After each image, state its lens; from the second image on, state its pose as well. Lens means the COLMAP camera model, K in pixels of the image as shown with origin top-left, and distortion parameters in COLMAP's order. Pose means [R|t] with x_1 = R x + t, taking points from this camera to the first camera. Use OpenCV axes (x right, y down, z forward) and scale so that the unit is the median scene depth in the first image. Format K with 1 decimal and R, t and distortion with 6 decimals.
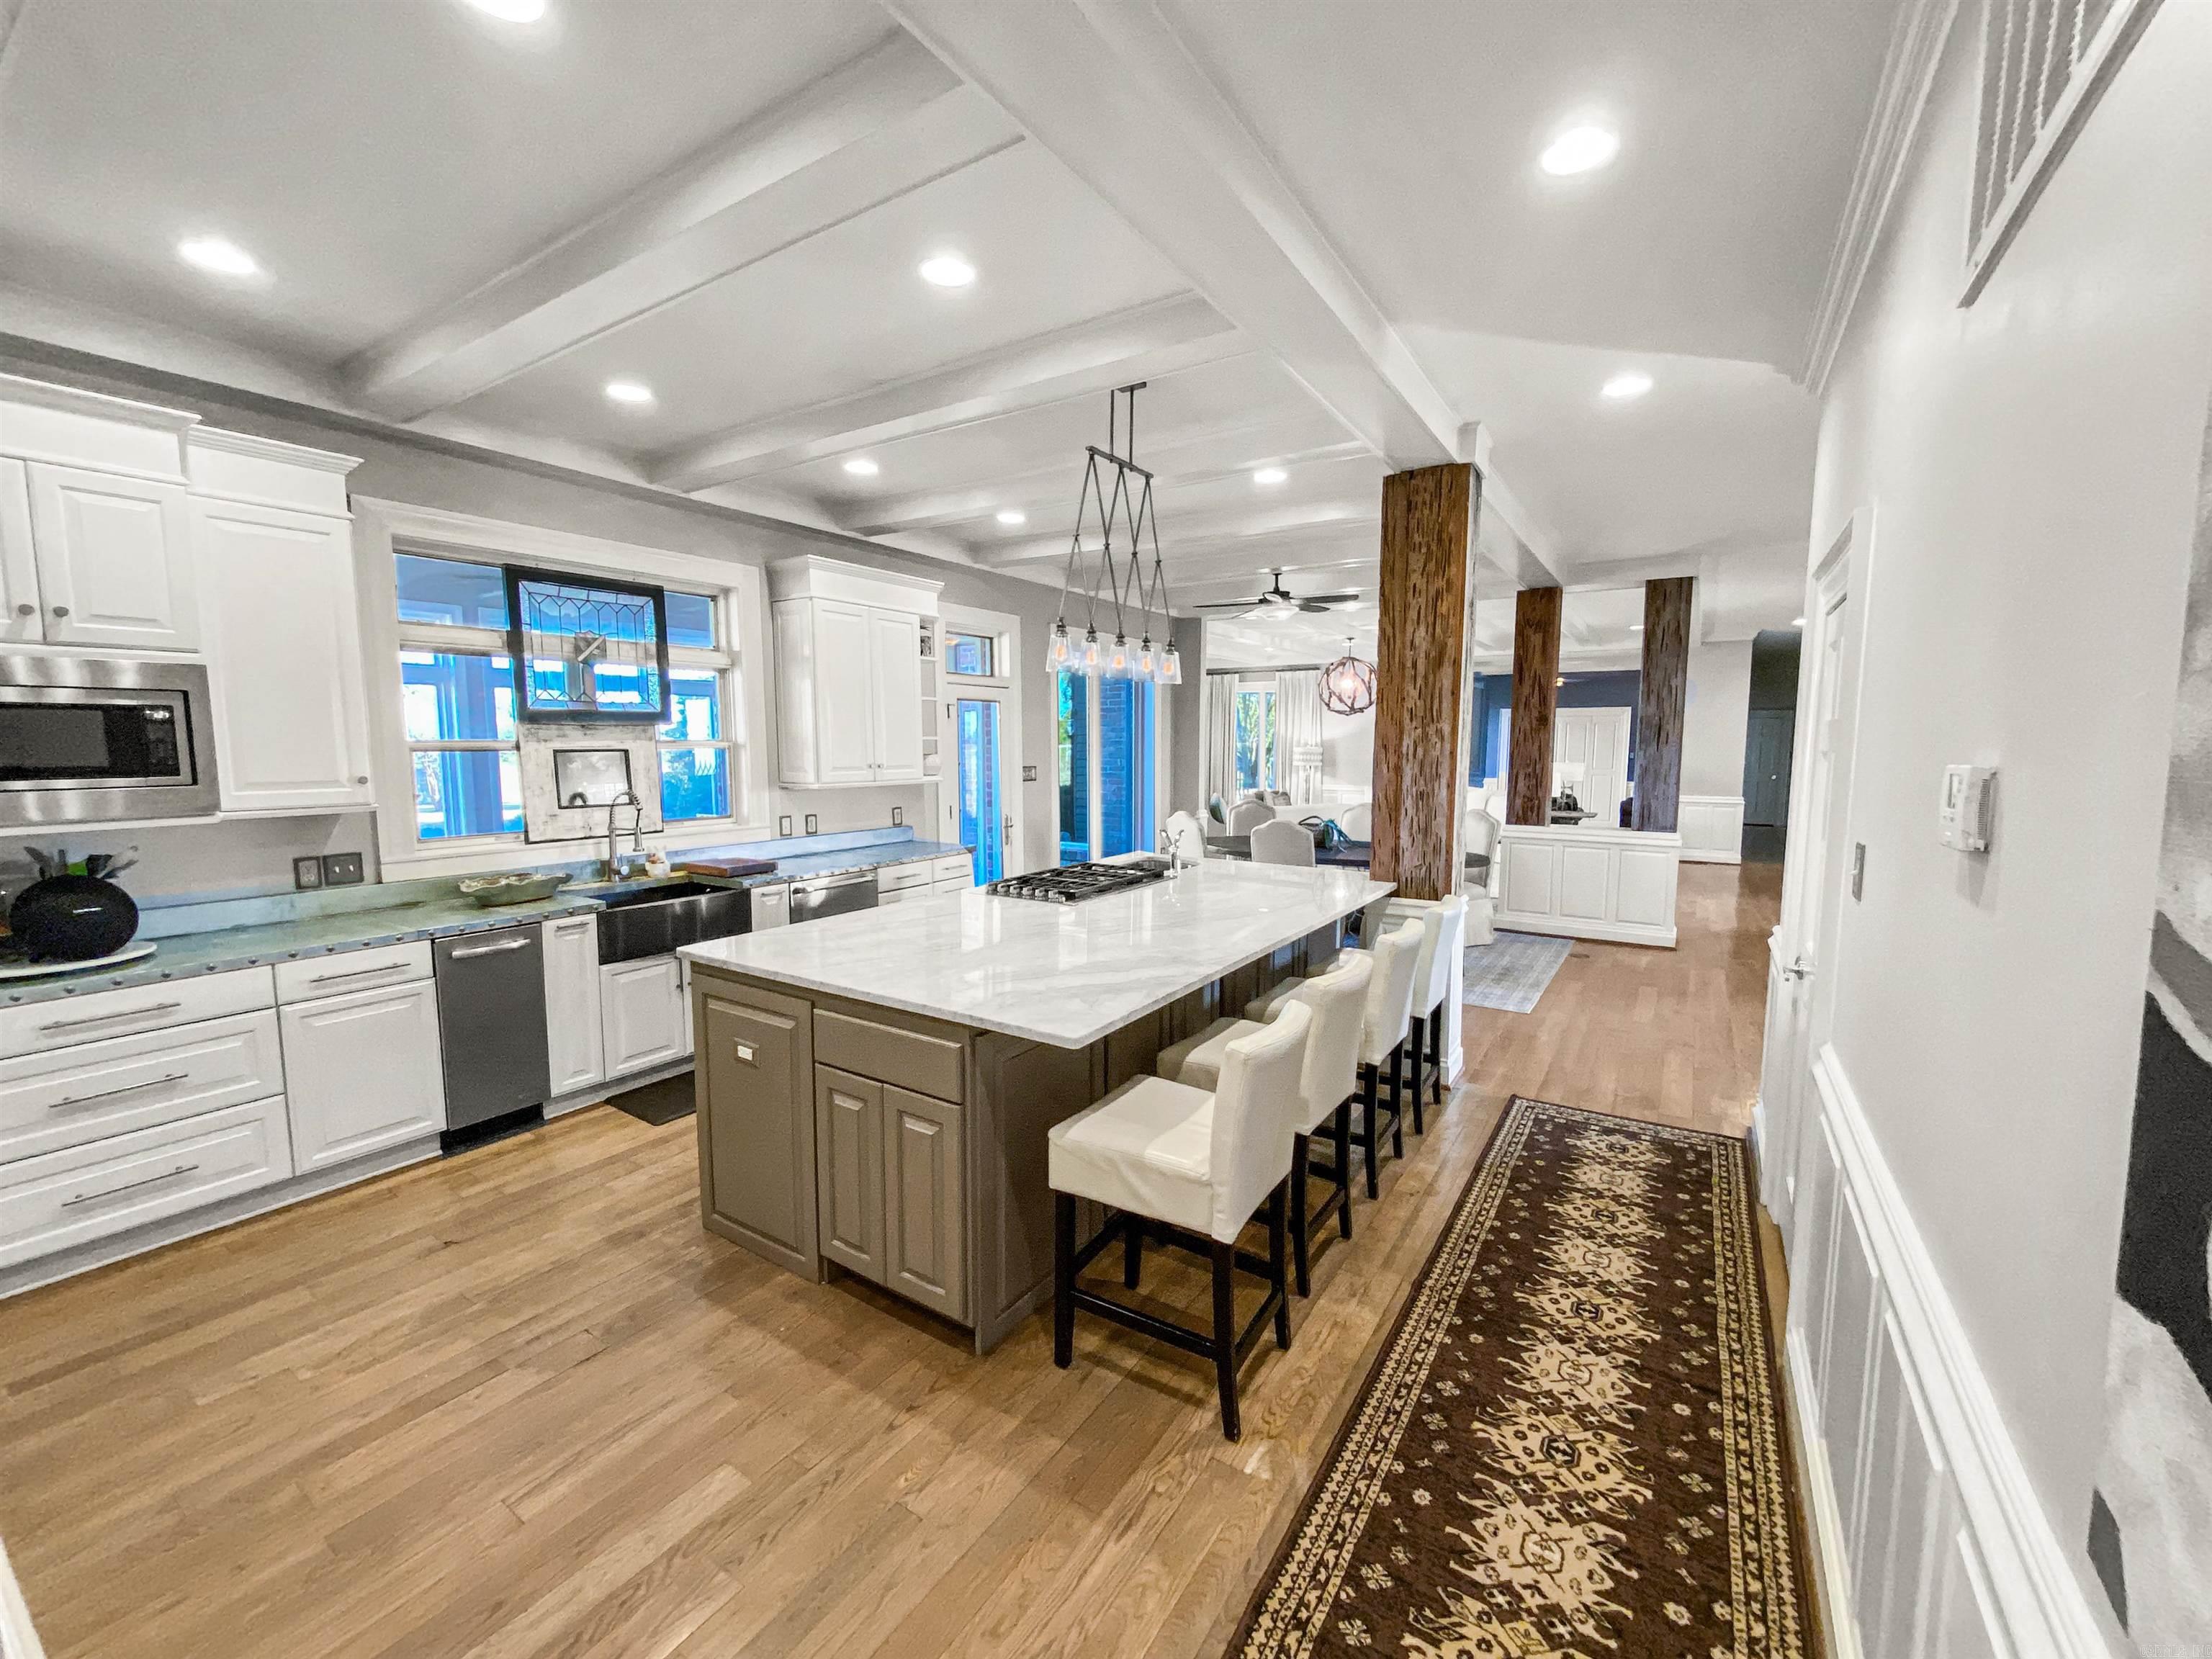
lens RADIAL K [[900.7, 0, 1095.7], [0, 900.7, 832.4], [0, 0, 1]] dist [0.021740, -0.000012]
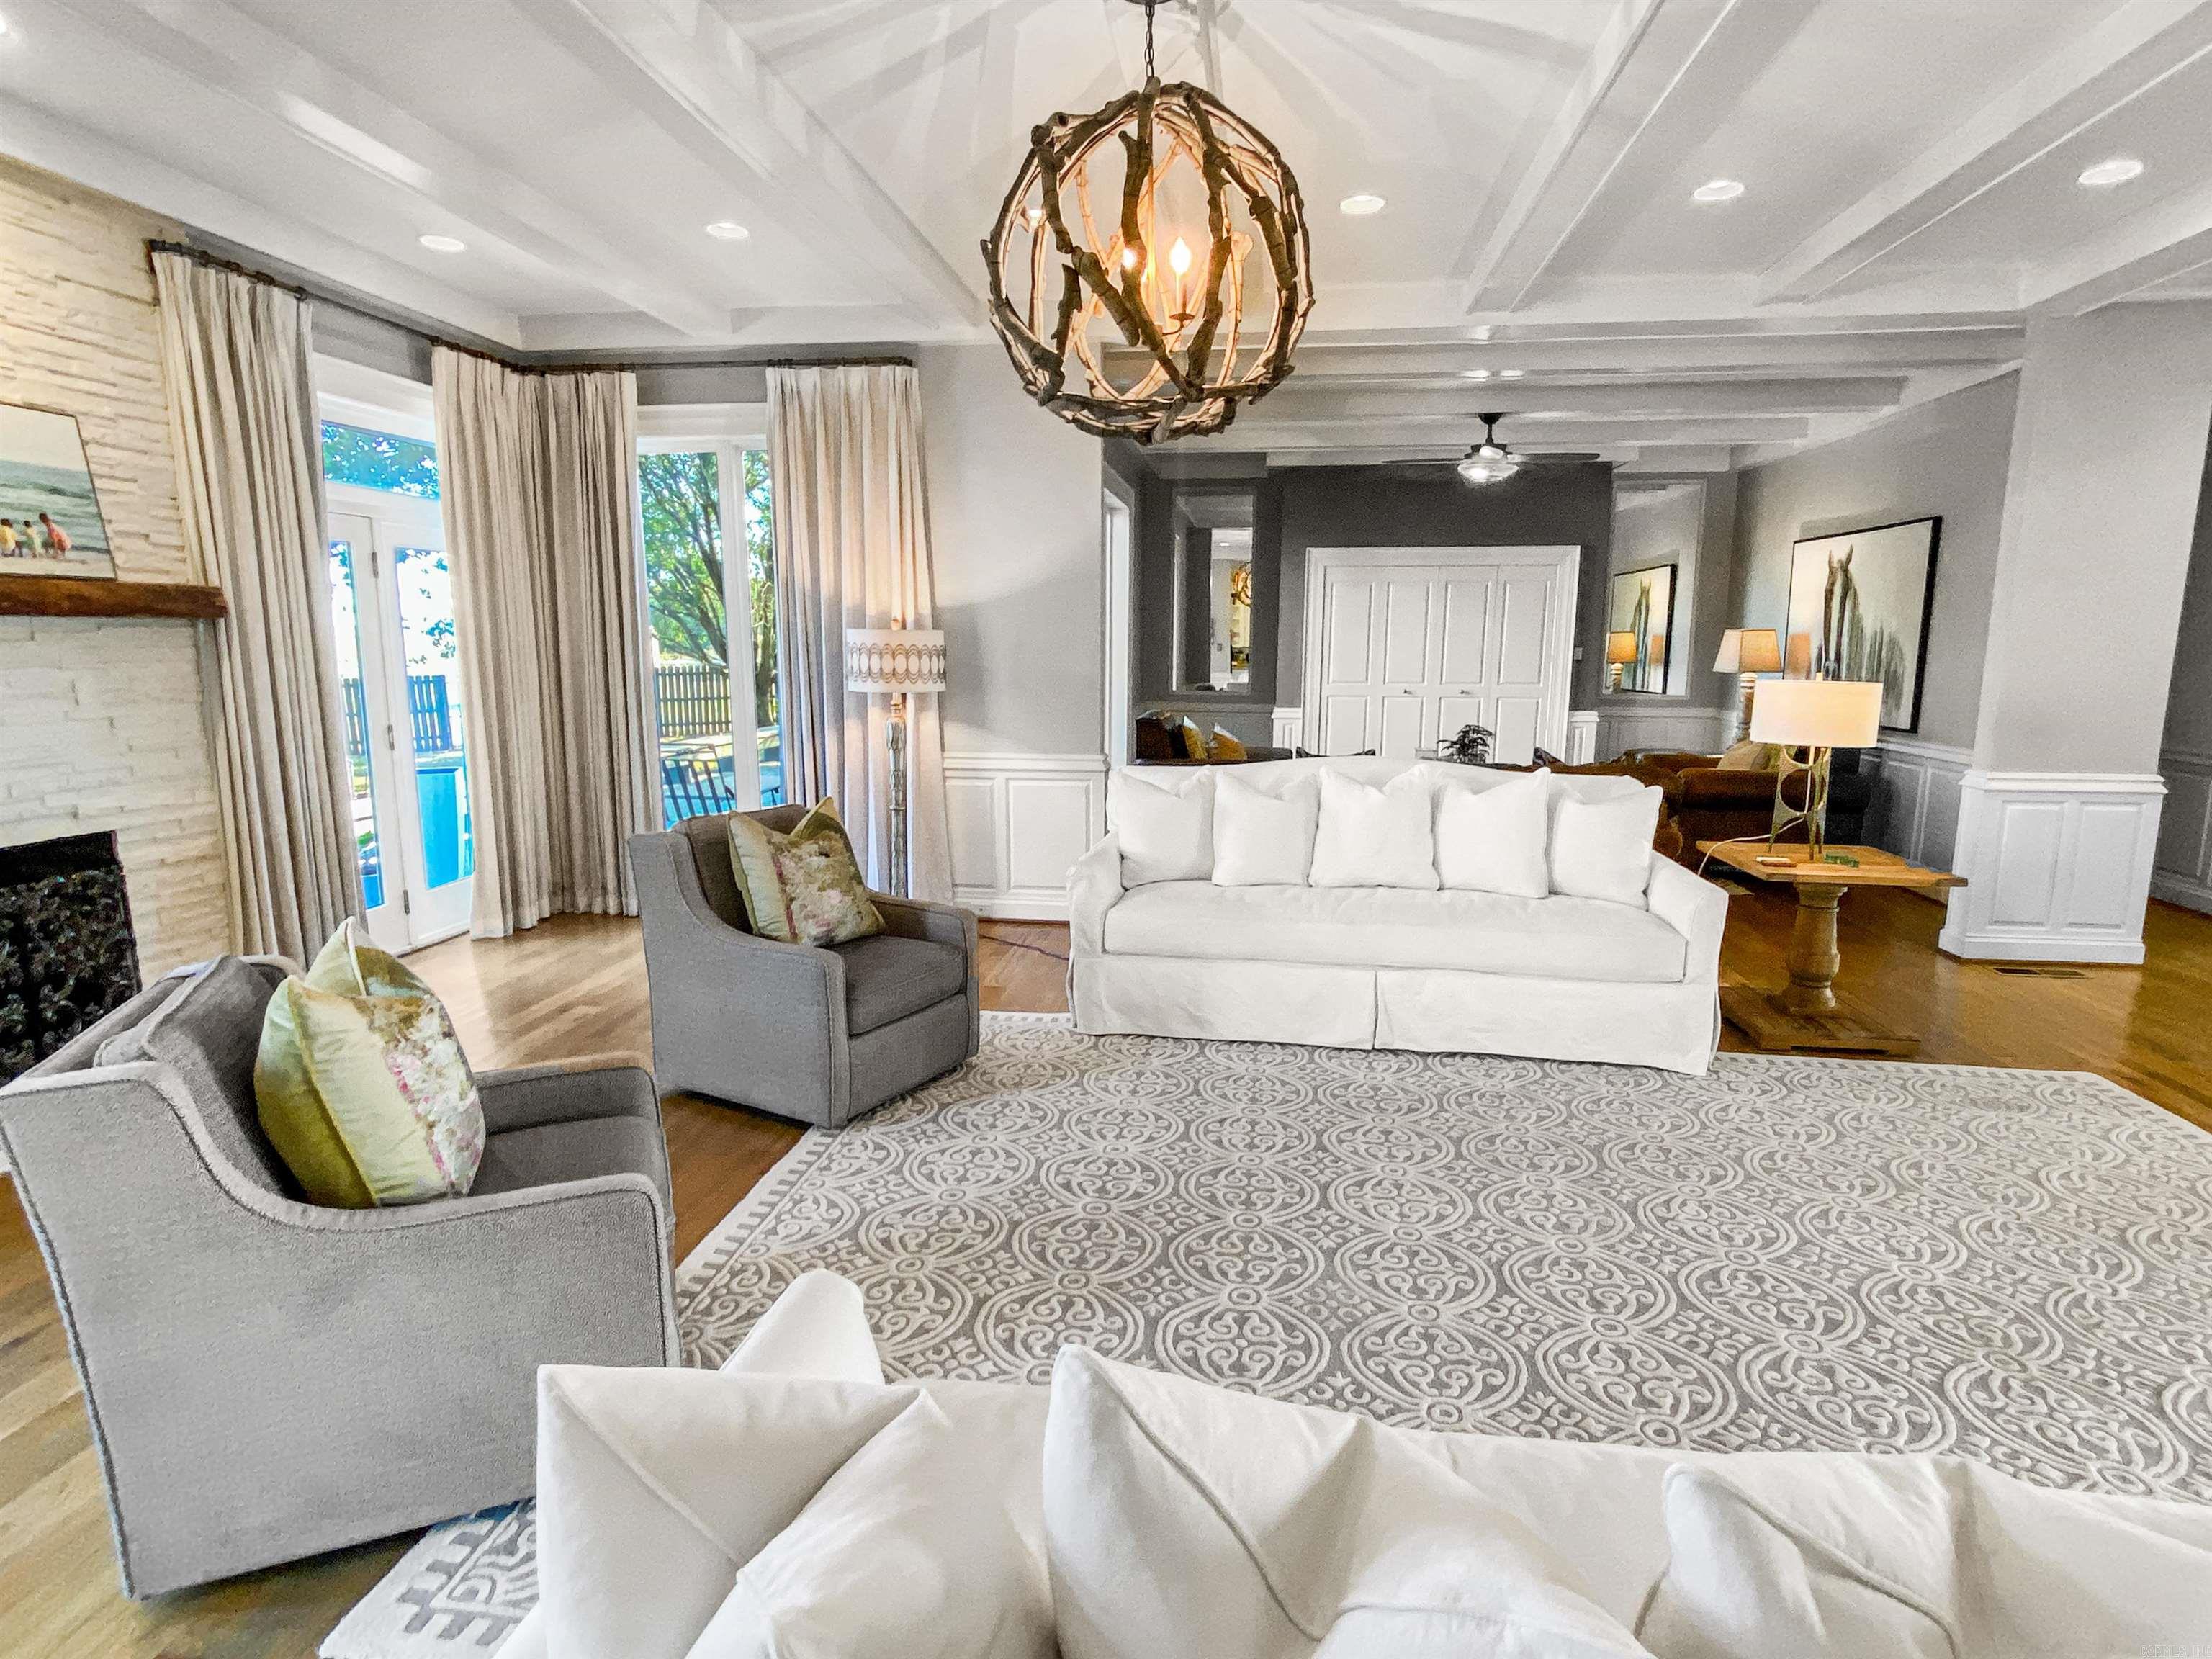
lens RADIAL K [[1163.3, 0, 1106.0], [0, 1163.3, 829.5], [0, 0, 1]] dist [-0.002474, -0.000188]
pose [[0.901005, -0.071144, 0.427935, 0.130414], [0.043291, 0.996282, 0.074483, -0.054237], [-0.431643, -0.048584, 0.900735, 0.622222]]
